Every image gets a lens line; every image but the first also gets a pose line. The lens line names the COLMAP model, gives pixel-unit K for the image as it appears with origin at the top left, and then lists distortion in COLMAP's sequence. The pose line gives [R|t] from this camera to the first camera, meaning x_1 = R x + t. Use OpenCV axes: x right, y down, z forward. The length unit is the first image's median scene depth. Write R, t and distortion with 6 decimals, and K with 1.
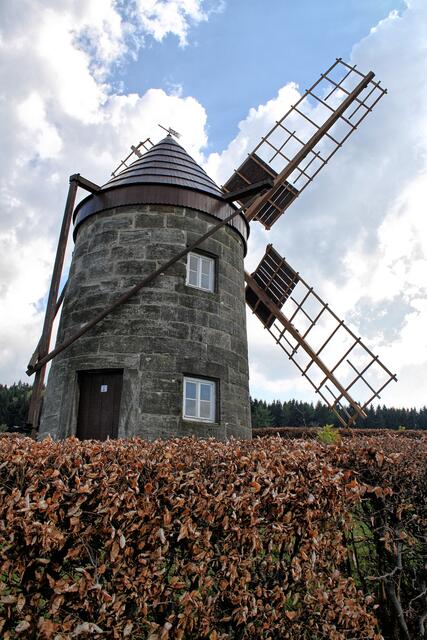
lens RADIAL K [[566.8, 0, 220.5], [0, 566.8, 320.1], [0, 0, 1]] dist [-0.183702, 0.177060]
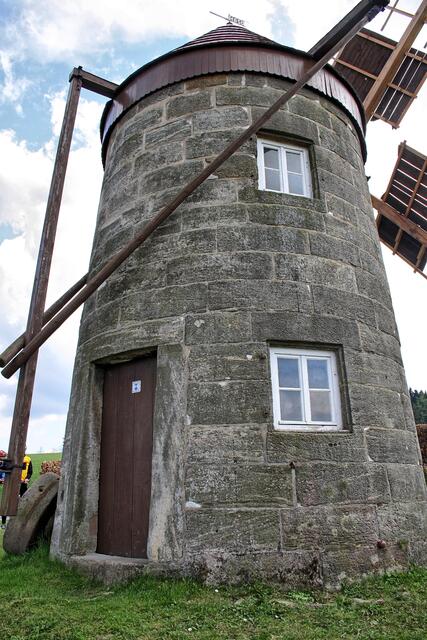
lens RADIAL K [[527.3, 0, 213.5], [0, 527.3, 320.0], [0, 0, 1]] dist [-0.170790, 0.149860]
pose [[0.948002, -0.138712, -0.286447, 0.027088], [0.133420, 0.990330, -0.038013, 0.081461], [0.288950, -0.002182, 0.957342, 0.489239]]
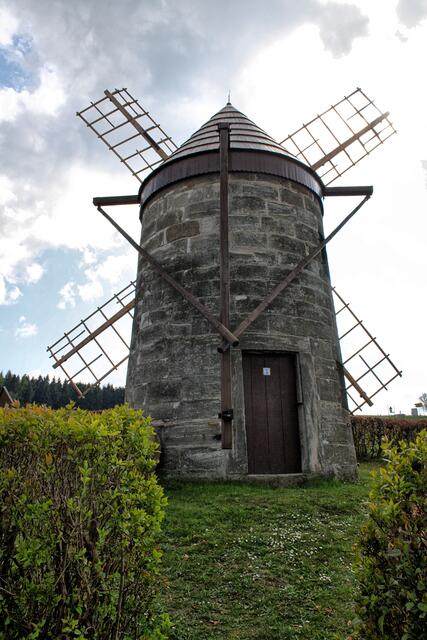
lens RADIAL K [[527.3, 0, 213.5], [0, 527.3, 320.0], [0, 0, 1]] dist [-0.170790, 0.149860]
pose [[0.828506, 0.116291, 0.547772, -0.718227], [-0.138081, 0.990420, -0.001416, 0.050167], [-0.542689, -0.074464, 0.836626, 0.324862]]
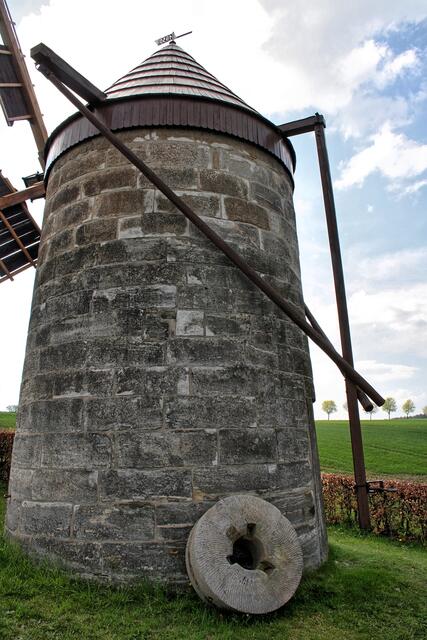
lens RADIAL K [[527.3, 0, 213.5], [0, 527.3, 320.0], [0, 0, 1]] dist [-0.170790, 0.149860]
pose [[-0.164015, 0.203021, 0.965340, -0.865896], [-0.298478, 0.922508, -0.244725, 0.190489], [-0.940218, -0.328272, -0.090708, 1.158100]]
